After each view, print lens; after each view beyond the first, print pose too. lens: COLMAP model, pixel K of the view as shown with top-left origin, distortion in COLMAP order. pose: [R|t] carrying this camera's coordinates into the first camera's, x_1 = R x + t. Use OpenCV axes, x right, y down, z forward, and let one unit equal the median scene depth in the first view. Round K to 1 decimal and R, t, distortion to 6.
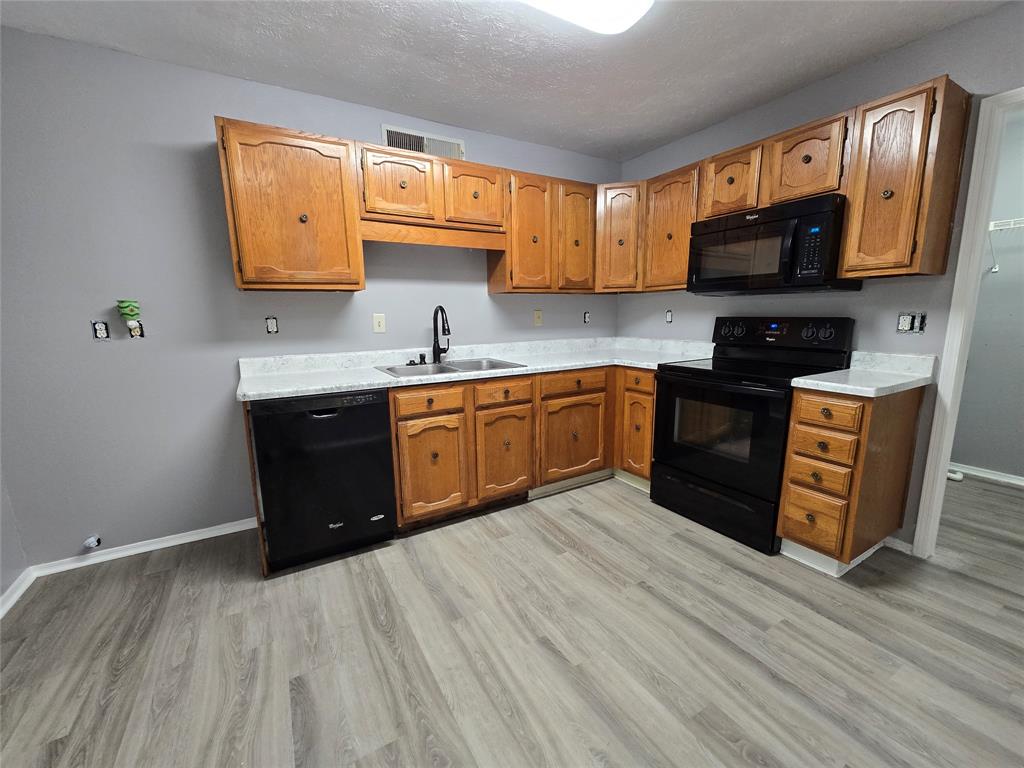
lens RADIAL K [[418.2, 0, 510.3], [0, 418.2, 387.7], [0, 0, 1]] dist [0.000830, 0.000219]
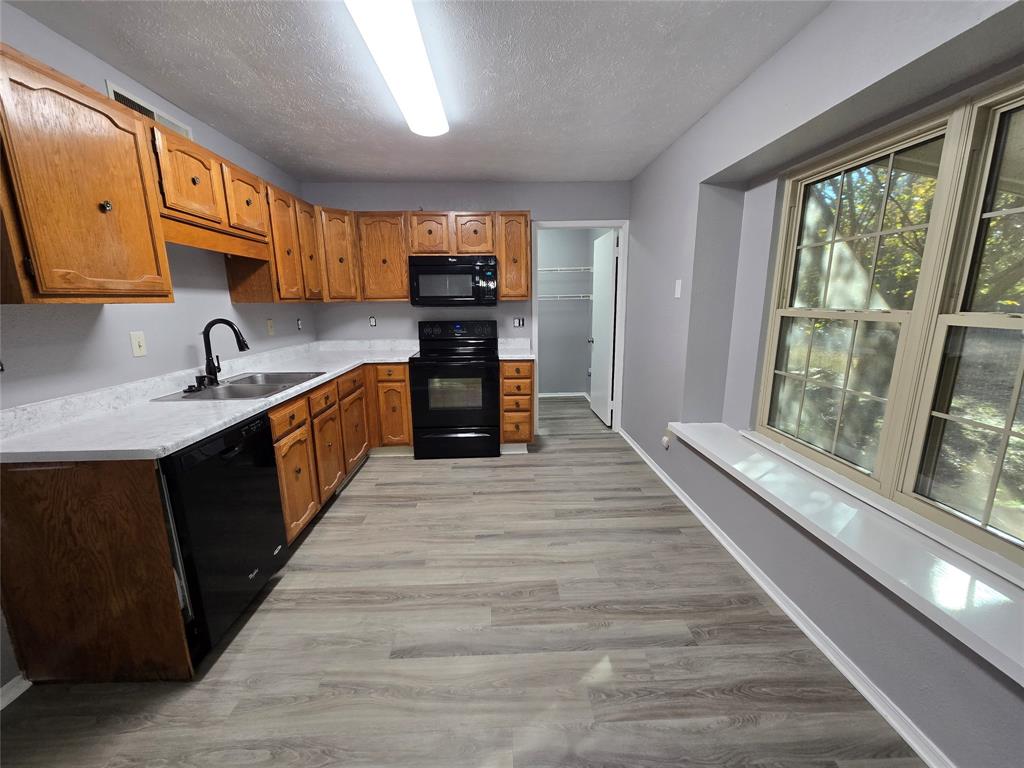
lens RADIAL K [[418.2, 0, 508.3], [0, 418.2, 386.9], [0, 0, 1]] dist [0.000830, 0.000219]
pose [[0.480579, -0.166261, 0.861046, -0.787141], [0.159858, 0.982021, 0.100398, -0.055596], [-0.862258, 0.089396, 0.498517, 0.058068]]
